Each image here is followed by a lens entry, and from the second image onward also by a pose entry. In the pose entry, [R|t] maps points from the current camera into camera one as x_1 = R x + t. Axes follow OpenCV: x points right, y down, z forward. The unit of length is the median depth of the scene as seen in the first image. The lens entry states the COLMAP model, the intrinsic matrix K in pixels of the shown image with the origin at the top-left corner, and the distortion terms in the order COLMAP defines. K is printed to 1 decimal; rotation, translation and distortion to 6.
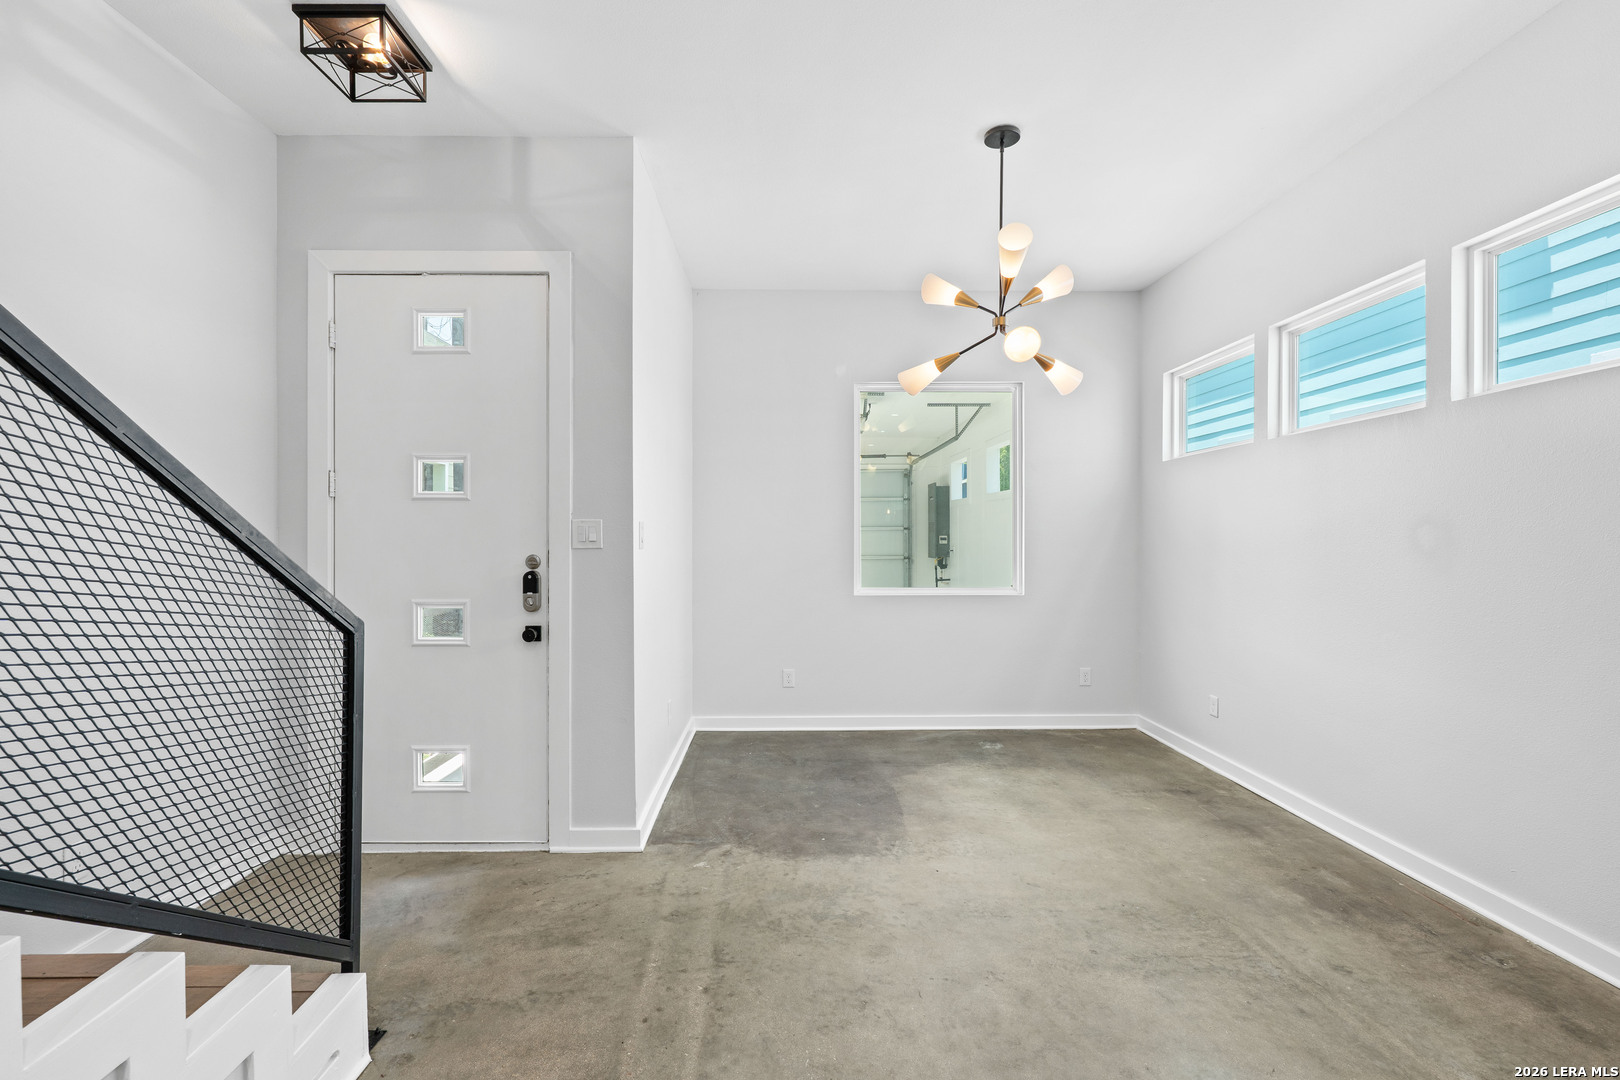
lens RADIAL K [[688.0, 0, 802.4], [0, 688.0, 541.7], [0, 0, 1]] dist [-0.008967, -0.000116]
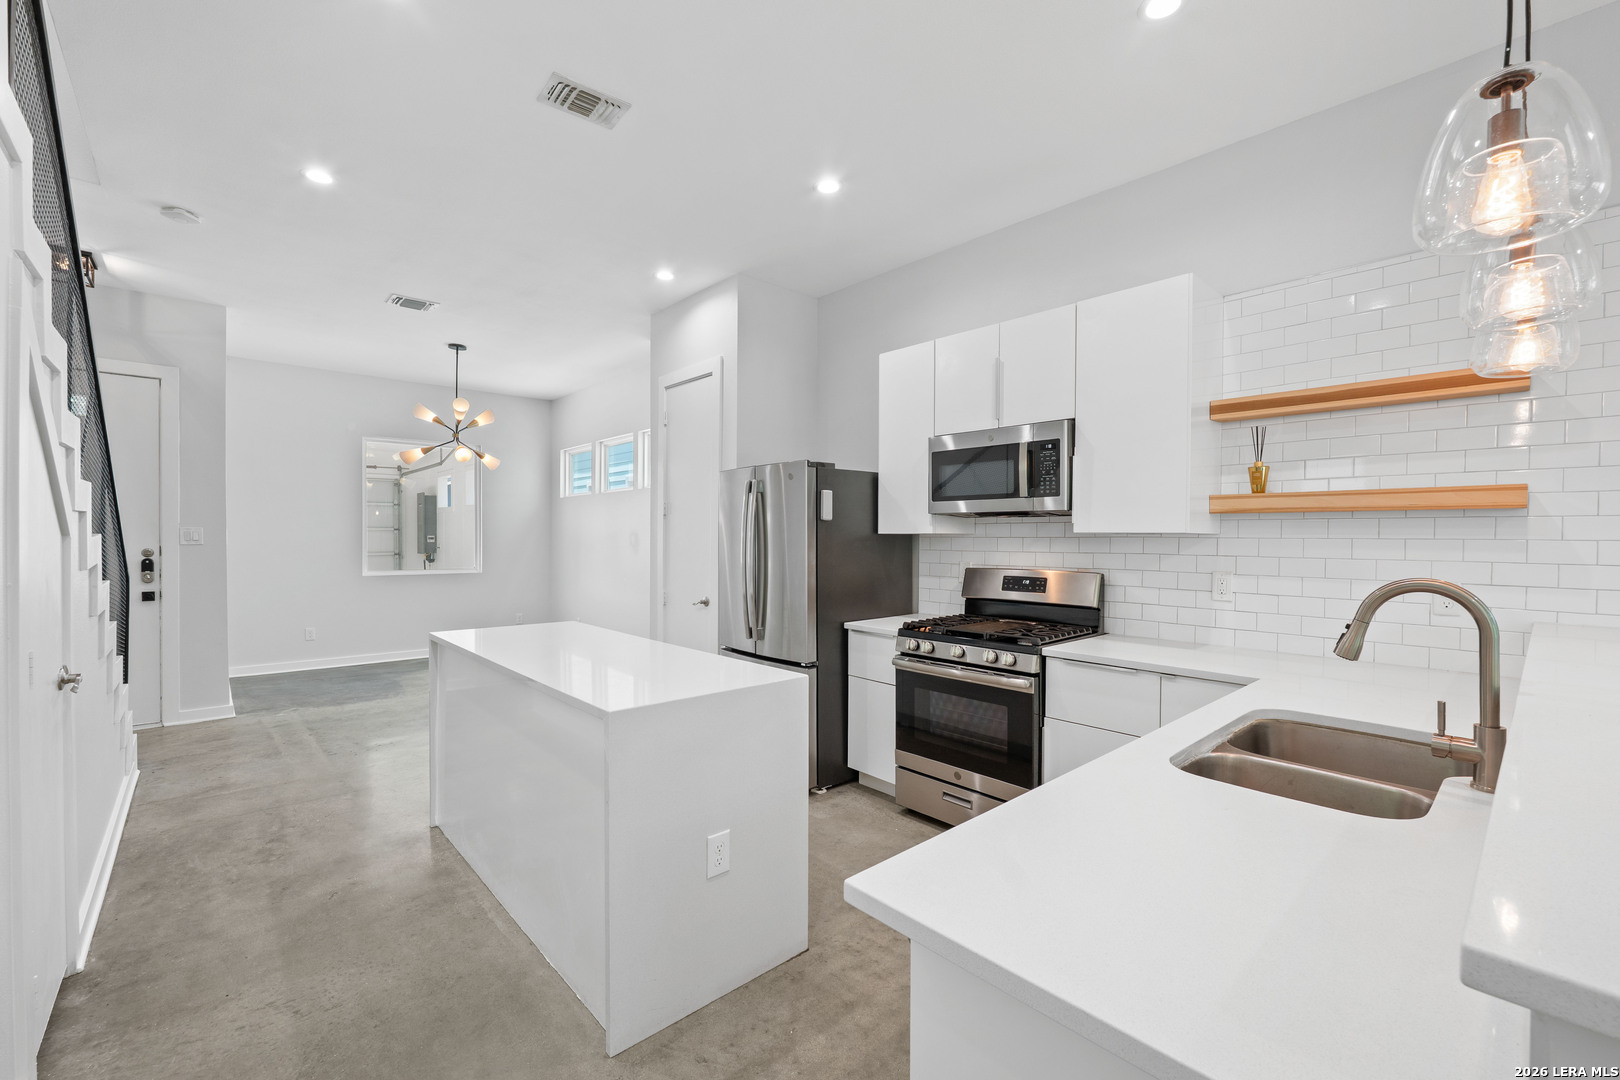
lens RADIAL K [[677.7, 0, 805.8], [0, 677.7, 546.7], [0, 0, 1]] dist [-0.009320, -0.000385]
pose [[0.762952, -0.004411, 0.646440, -0.206493], [-0.001480, 0.999962, 0.008570, -0.000890], [-0.646453, -0.007495, 0.762917, -1.123787]]
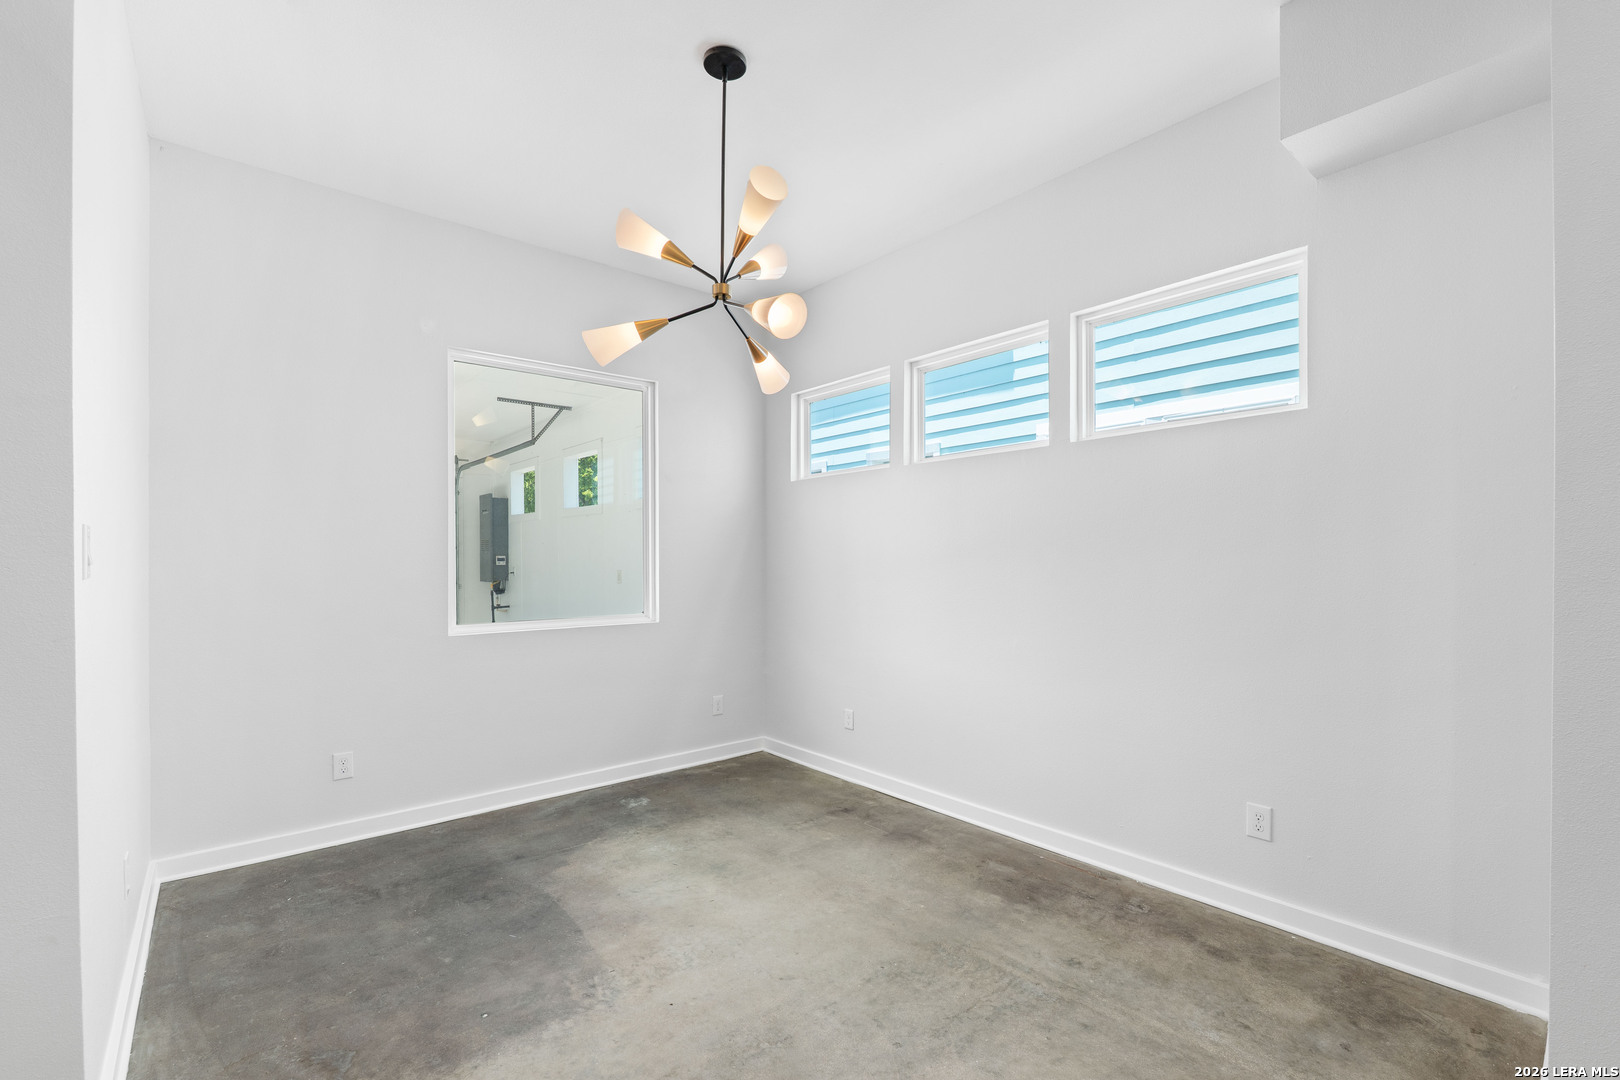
lens RADIAL K [[688.0, 0, 793.6], [0, 688.0, 559.9], [0, 0, 1]] dist [-0.008967, -0.000116]
pose [[0.779089, -0.002984, 0.626906, -0.138833], [0.005243, 0.999985, -0.001755, -0.000278], [-0.626891, 0.004654, 0.779093, 0.283517]]
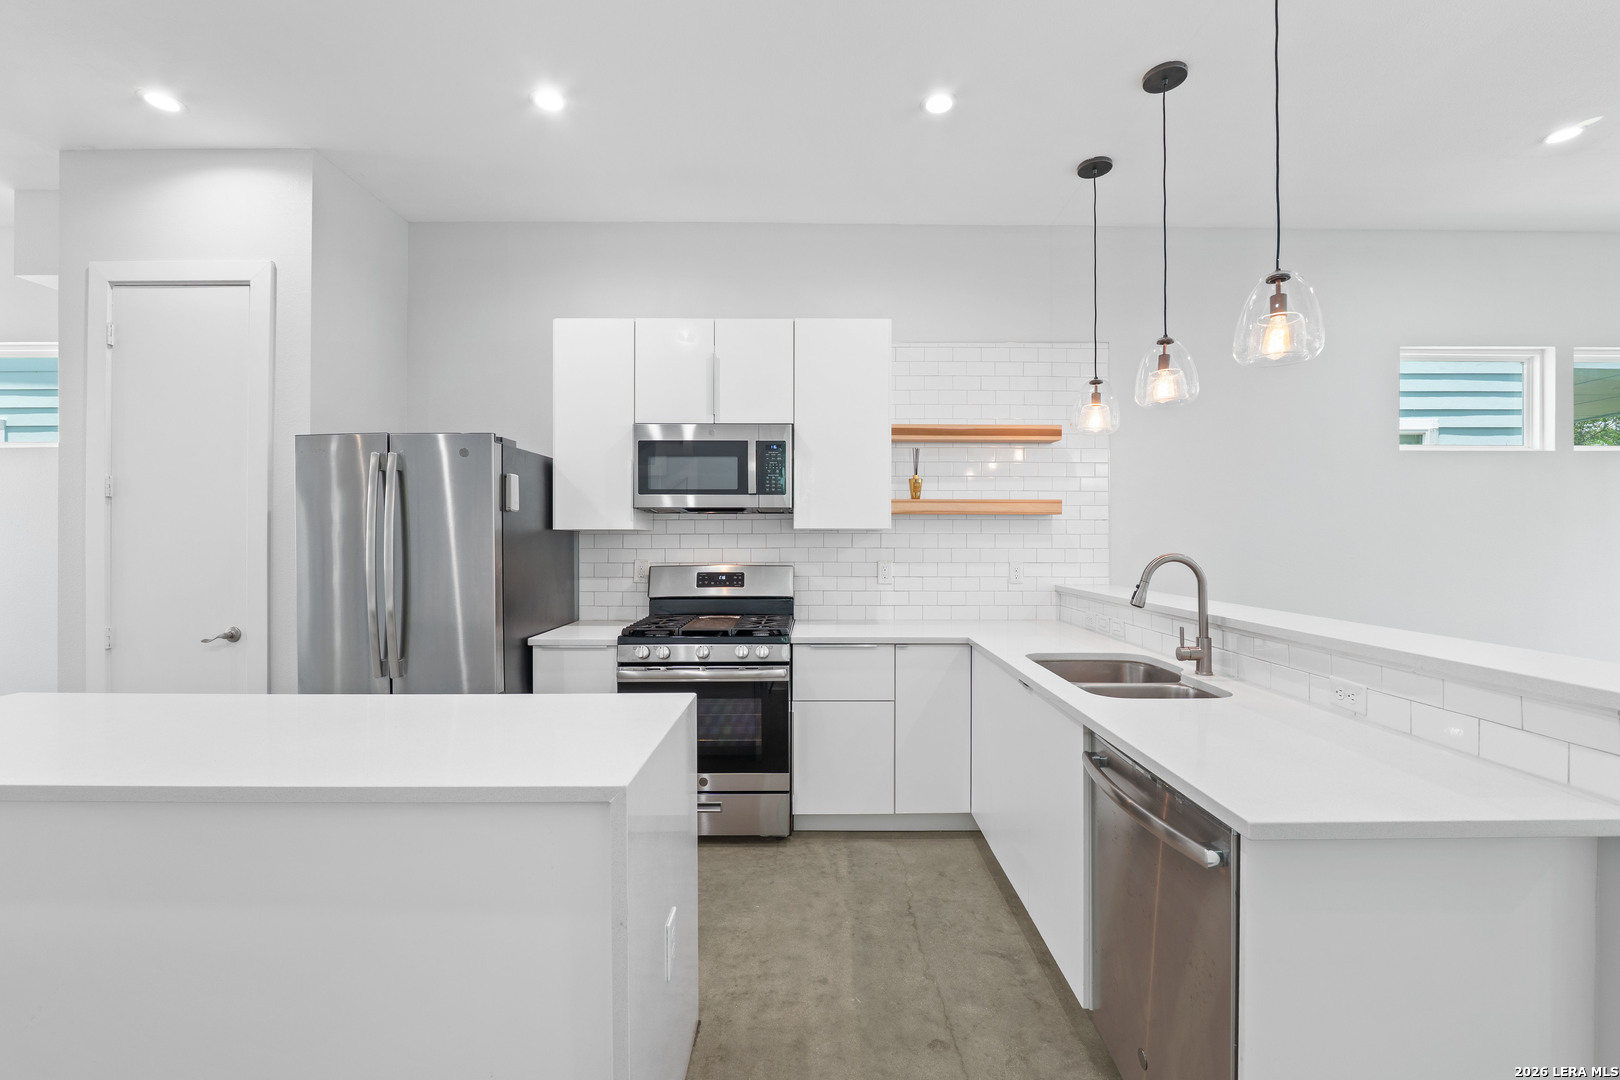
lens RADIAL K [[677.7, 0, 817.1], [0, 677.7, 539.9], [0, 0, 1]] dist [-0.009320, -0.000385]
pose [[0.023195, 0.004070, 0.999723, -0.335940], [0.006895, 0.999967, -0.004231, 0.008525], [-0.999707, 0.006991, 0.023166, -0.718286]]
